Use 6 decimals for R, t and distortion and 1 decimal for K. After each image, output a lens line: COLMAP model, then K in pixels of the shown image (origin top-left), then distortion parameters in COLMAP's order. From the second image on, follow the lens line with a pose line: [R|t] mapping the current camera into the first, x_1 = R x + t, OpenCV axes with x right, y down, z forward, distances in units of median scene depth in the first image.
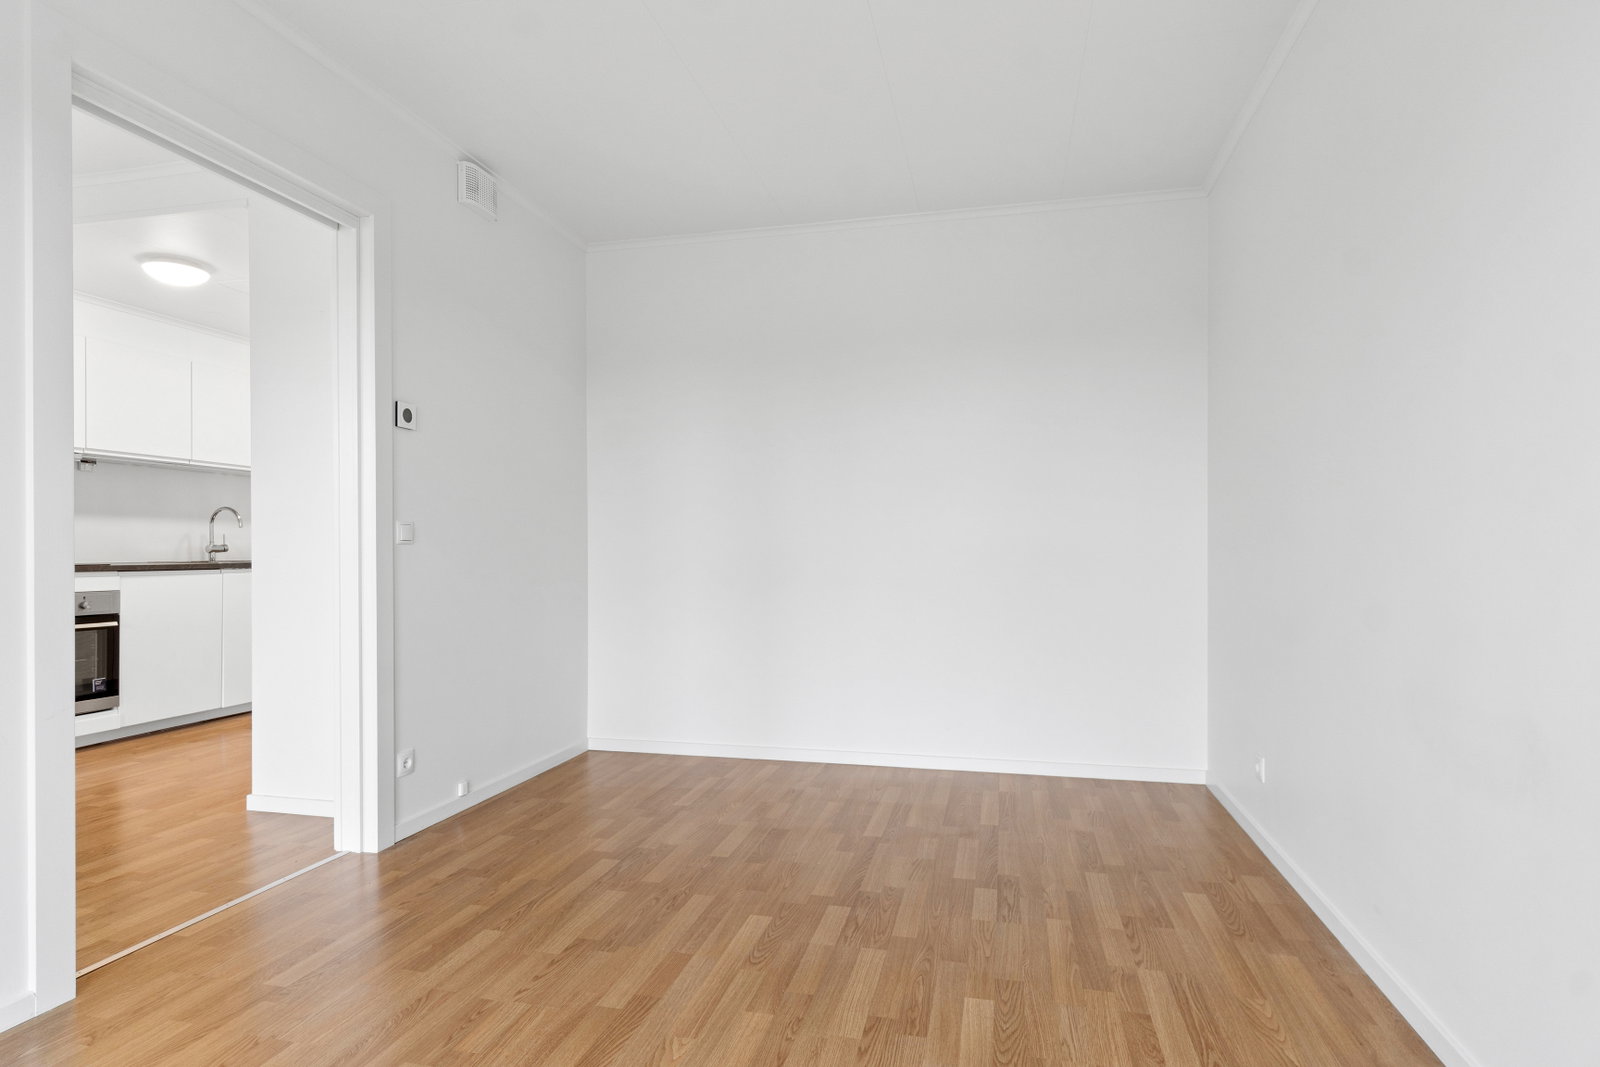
lens RADIAL K [[841.3, 0, 797.1], [0, 841.3, 538.5], [0, 0, 1]] dist [0.022541, 0.000501]
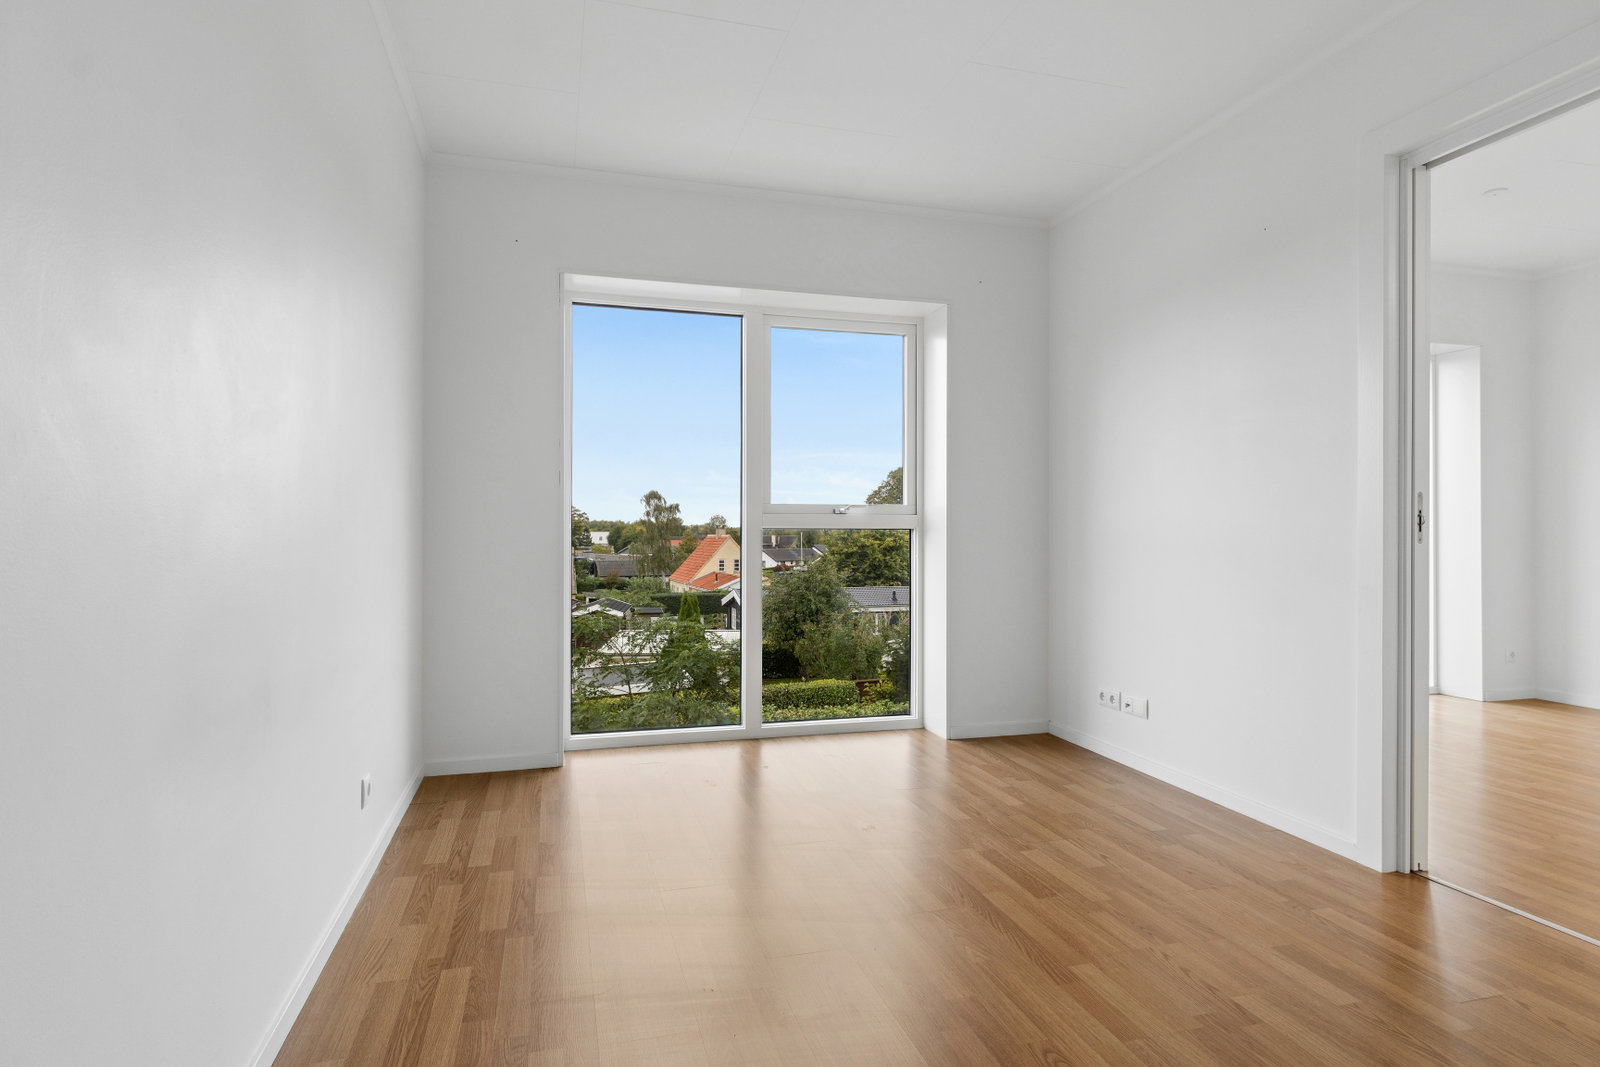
lens RADIAL K [[841.3, 0, 792.6], [0, 841.3, 531.5], [0, 0, 1]] dist [0.022541, 0.000501]
pose [[-0.869991, -0.000432, -0.493067, 0.582225], [0.010283, 0.999766, -0.019019, 0.026678], [0.492960, -0.021617, -0.869784, 1.672070]]
